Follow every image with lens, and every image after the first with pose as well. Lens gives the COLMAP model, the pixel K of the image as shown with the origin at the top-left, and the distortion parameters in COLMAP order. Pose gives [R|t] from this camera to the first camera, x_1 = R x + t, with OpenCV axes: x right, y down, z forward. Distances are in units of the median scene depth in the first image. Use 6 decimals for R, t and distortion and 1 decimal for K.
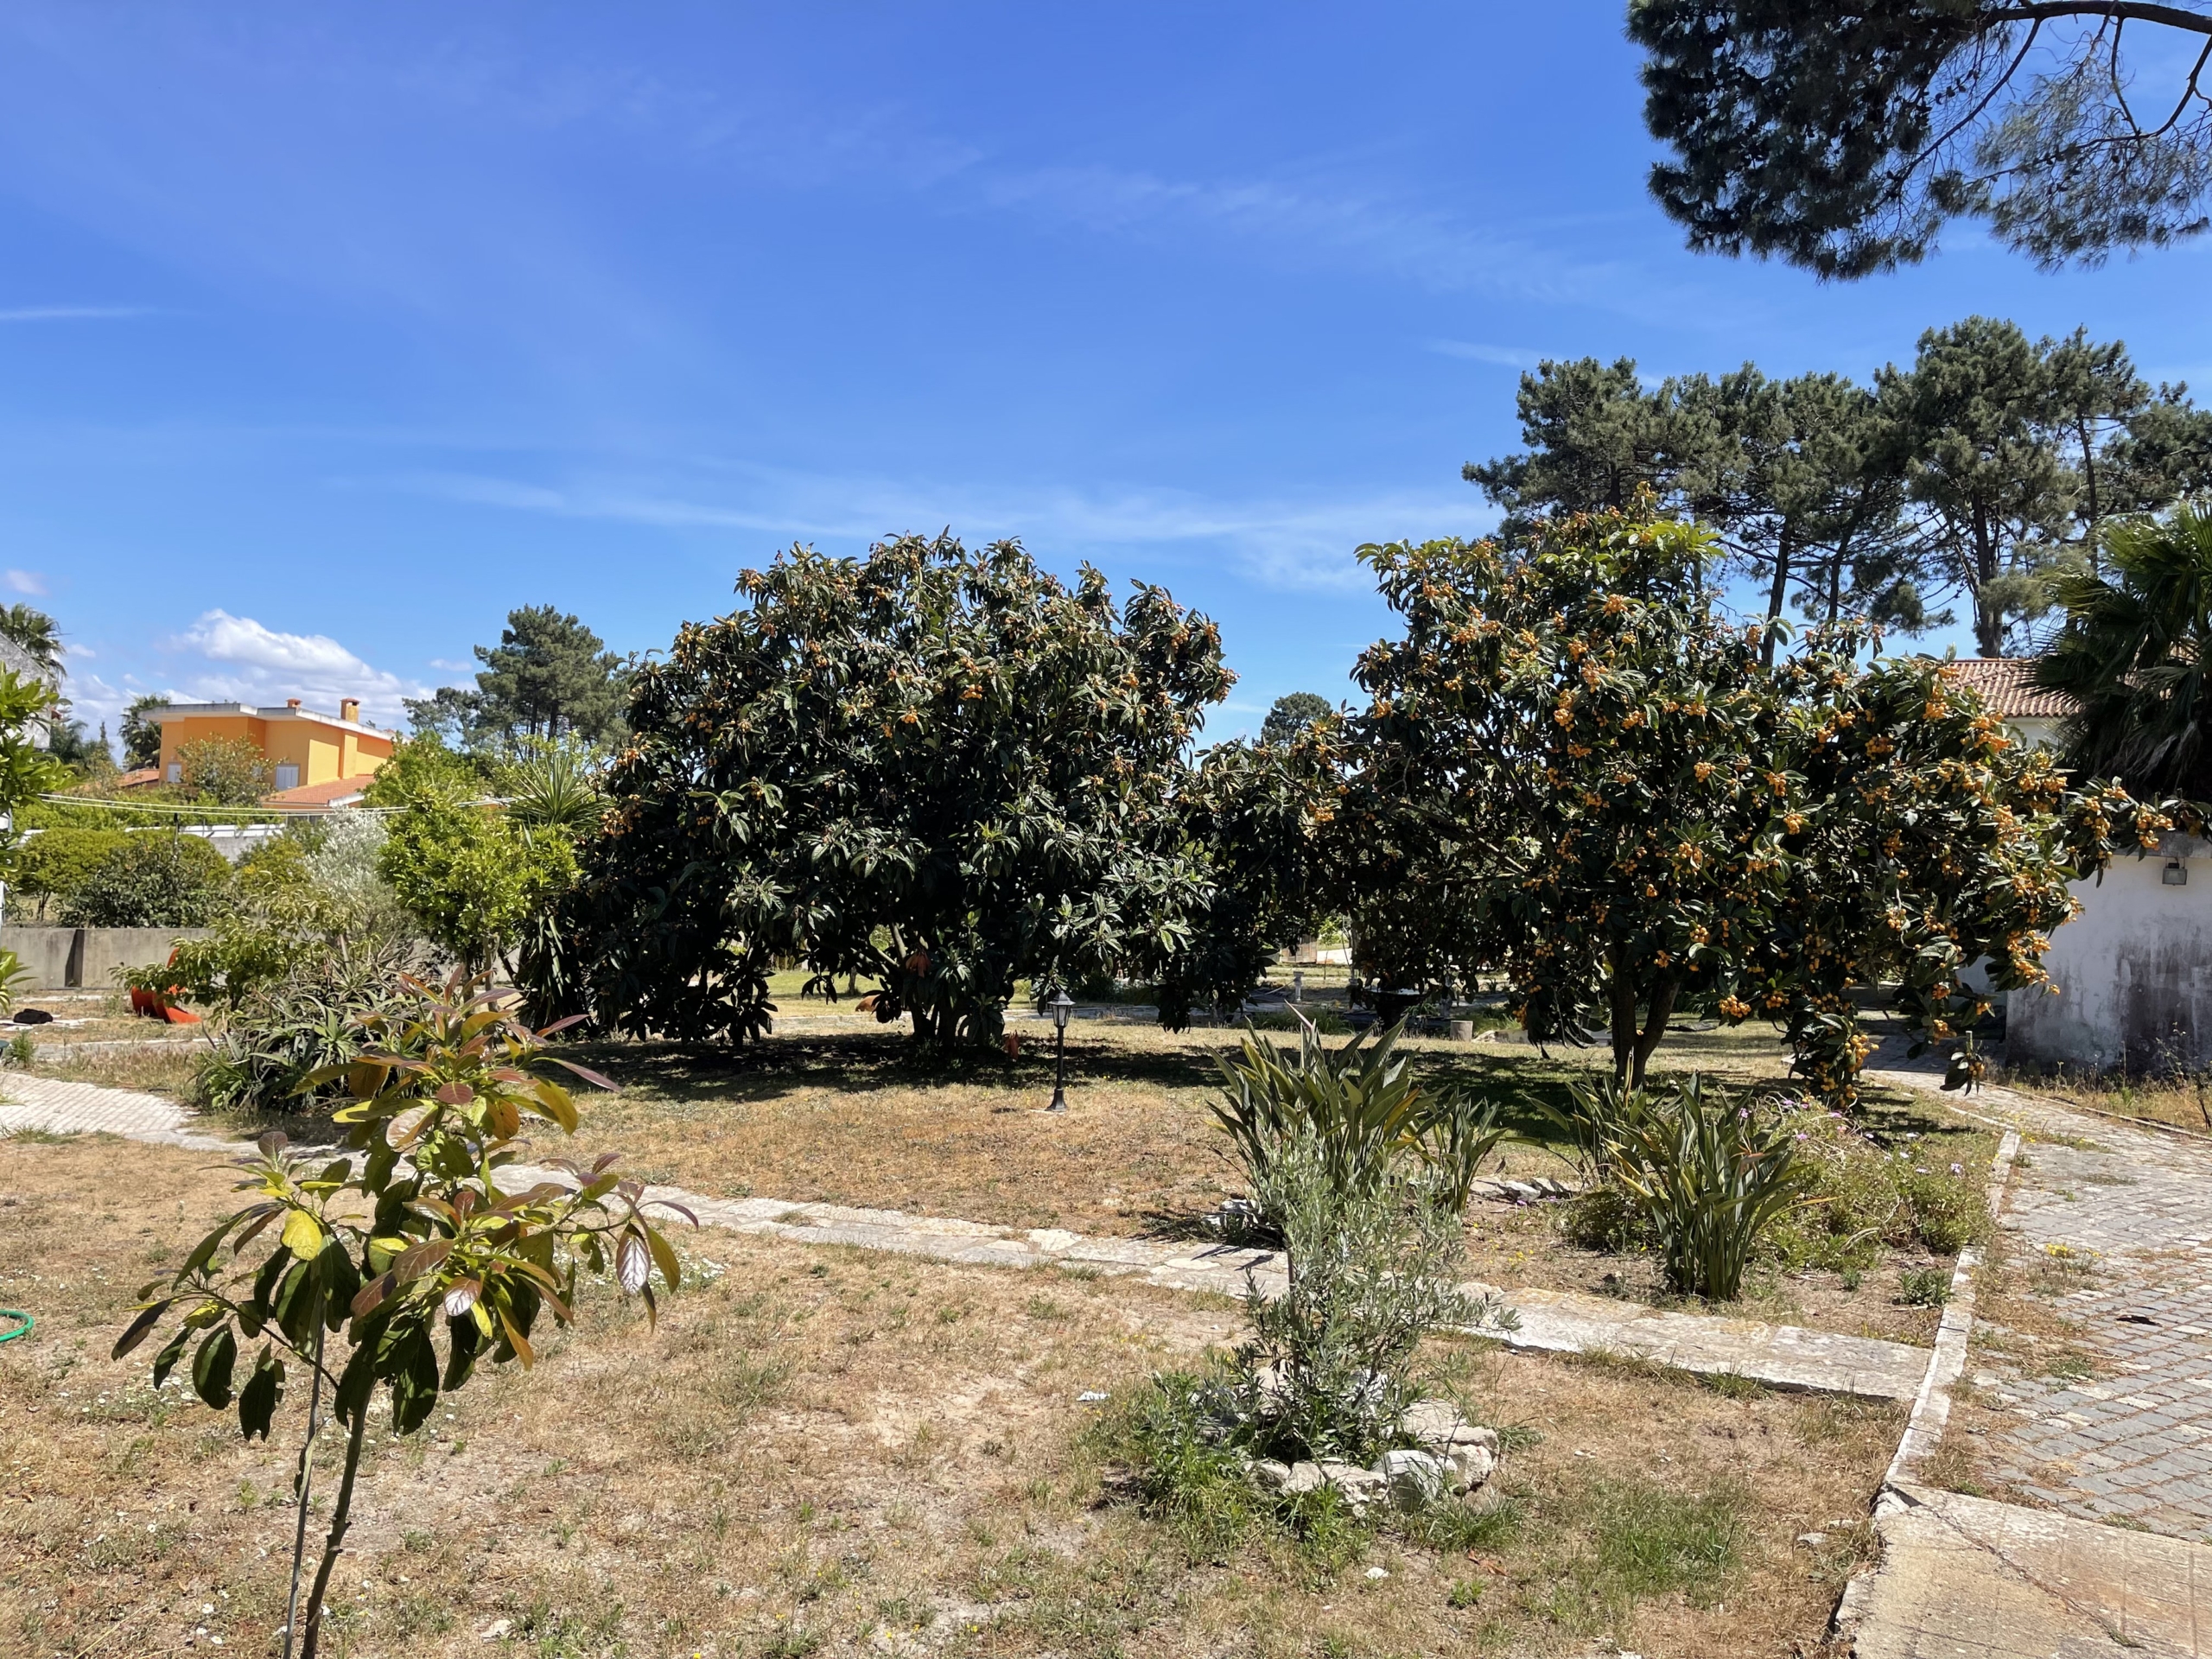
lens RADIAL K [[1697.6, 0, 1086.2], [0, 1697.6, 821.6], [0, 0, 1]] dist [0.052739, -0.056972]
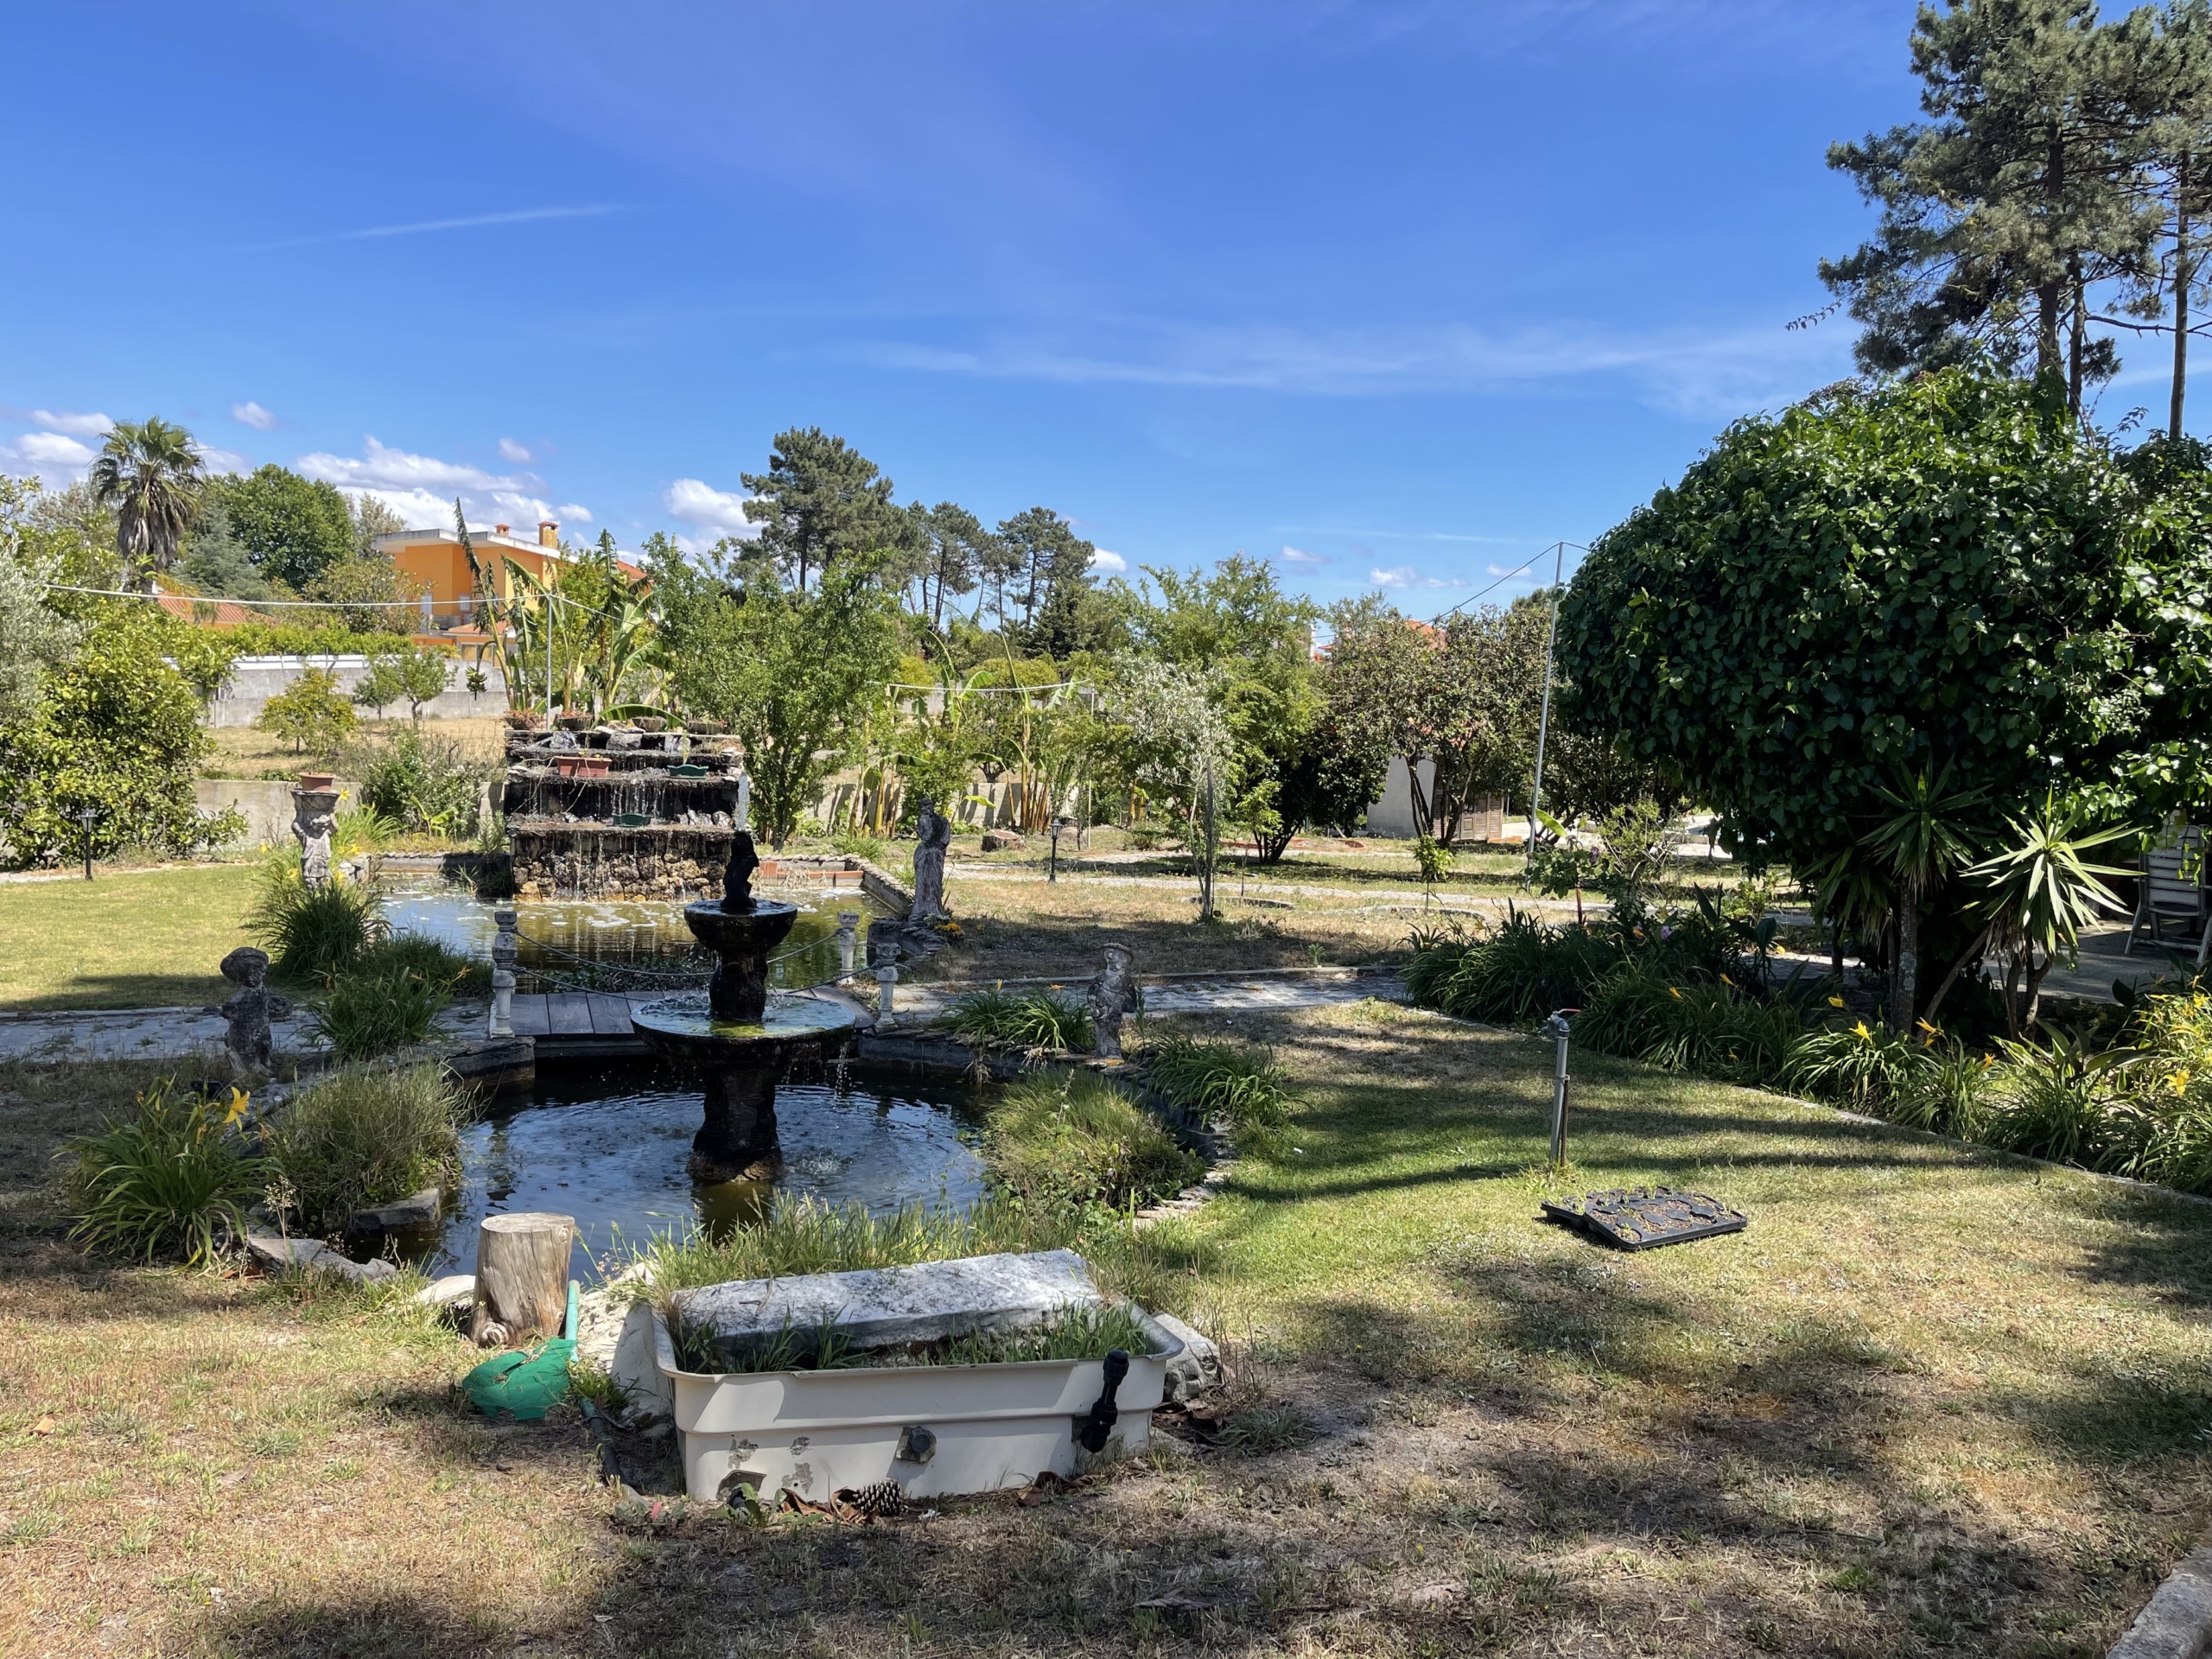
lens RADIAL K [[1697.6, 0, 1127.3], [0, 1697.6, 760.4], [0, 0, 1]] dist [0.052739, -0.056972]
pose [[0.977213, 0.005669, -0.212183, 0.392038], [0.005303, 0.998679, 0.051106, 0.062929], [0.212193, -0.051066, 0.975893, 0.966257]]
